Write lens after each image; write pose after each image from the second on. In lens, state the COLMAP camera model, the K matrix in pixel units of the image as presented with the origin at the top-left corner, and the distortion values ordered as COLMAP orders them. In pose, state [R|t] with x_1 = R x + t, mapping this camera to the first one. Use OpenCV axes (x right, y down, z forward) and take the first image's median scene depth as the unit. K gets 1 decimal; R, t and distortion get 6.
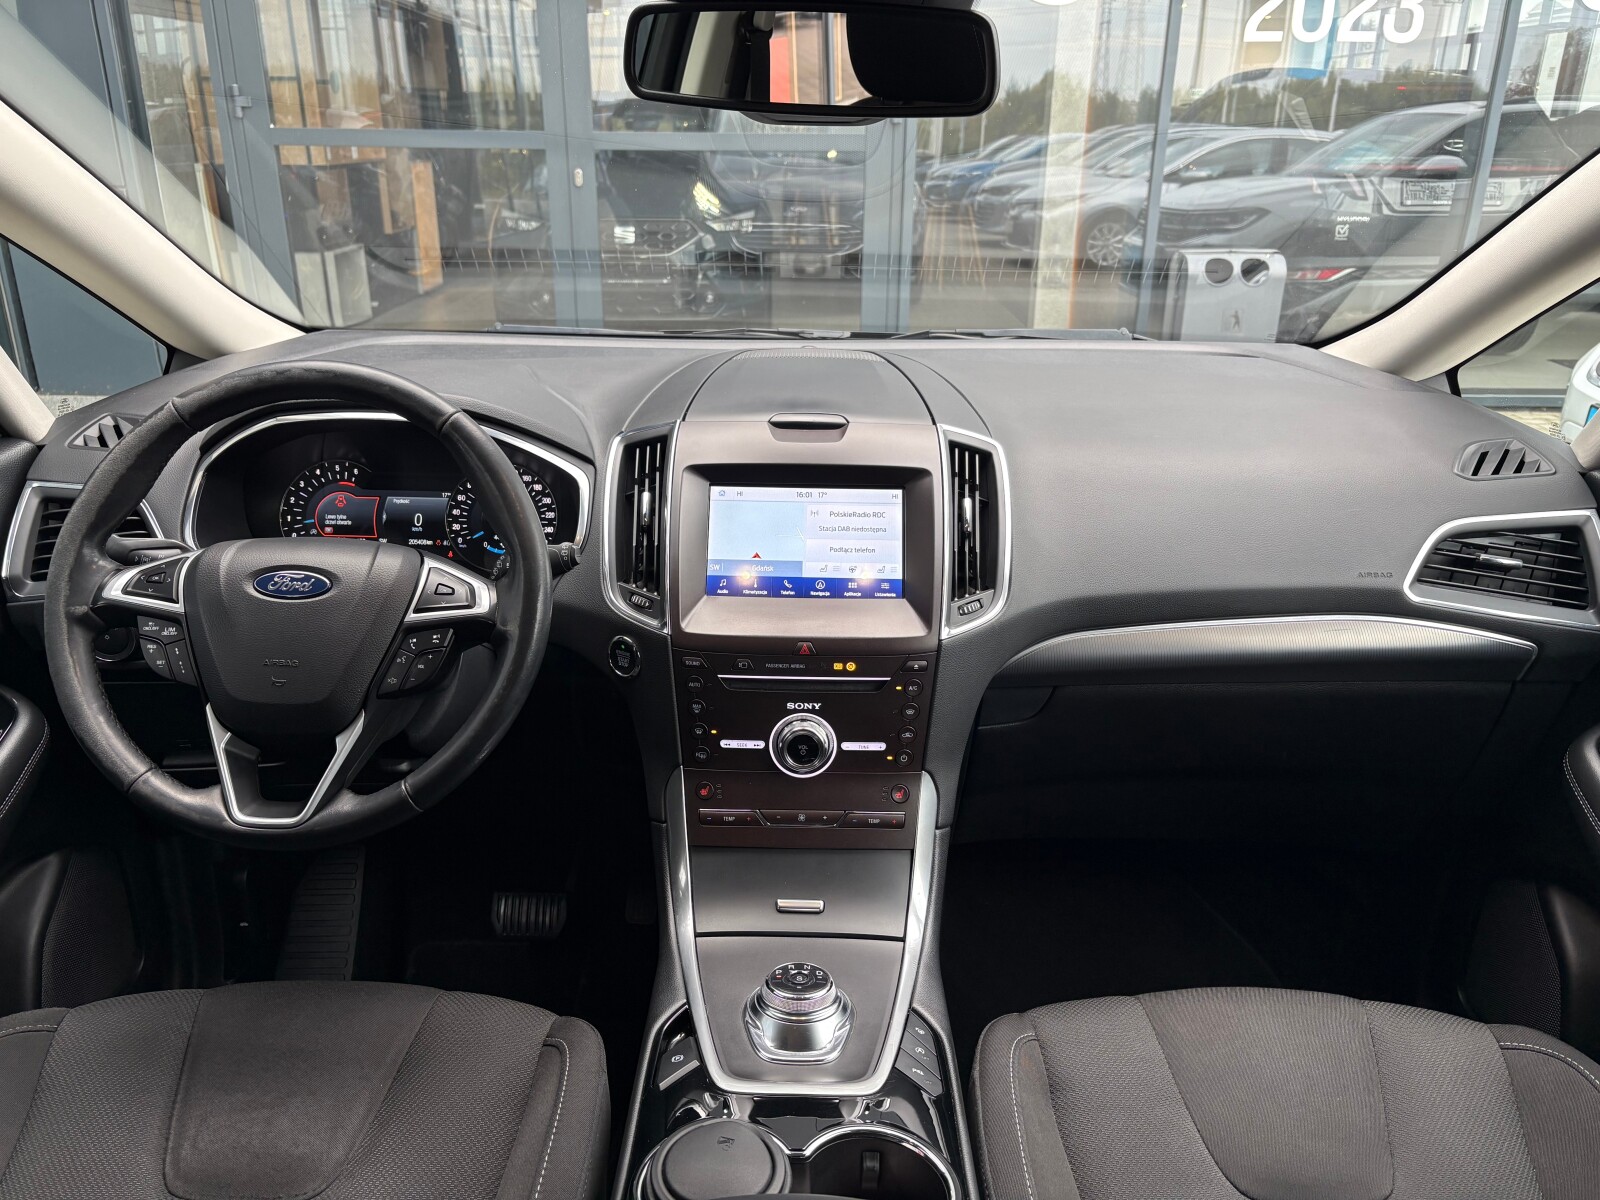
lens RADIAL K [[1203.4, 0, 799.8], [0, 1203.4, 602.6], [0, 0, 1]] dist [0.034043, -0.044731]
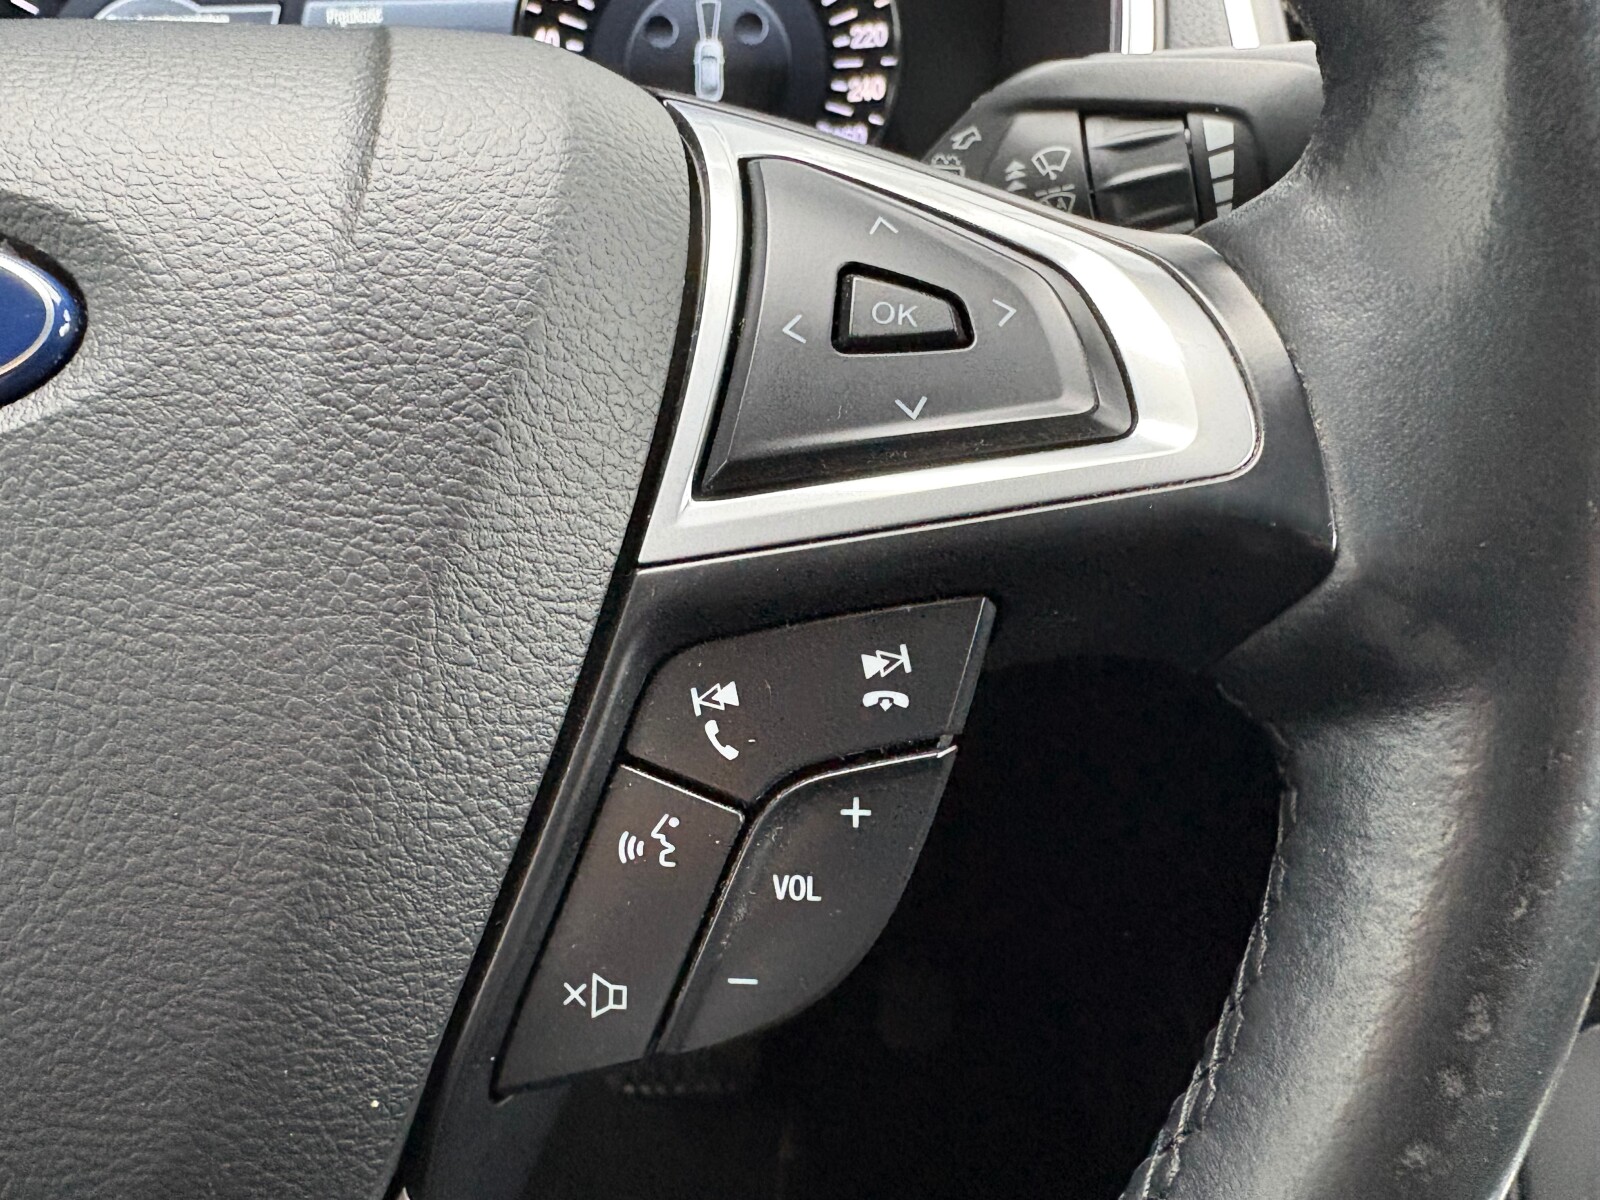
lens RADIAL K [[1454.3, 0, 788.5], [0, 1454.3, 615.4], [0, 0, 1]] dist [-0.002756, 0.000000]
pose [[0.998939, -0.045016, 0.009674, -0.270010], [0.042188, 0.979020, 0.199347, -0.008430], [-0.018445, -0.198728, 0.979881, 0.724522]]
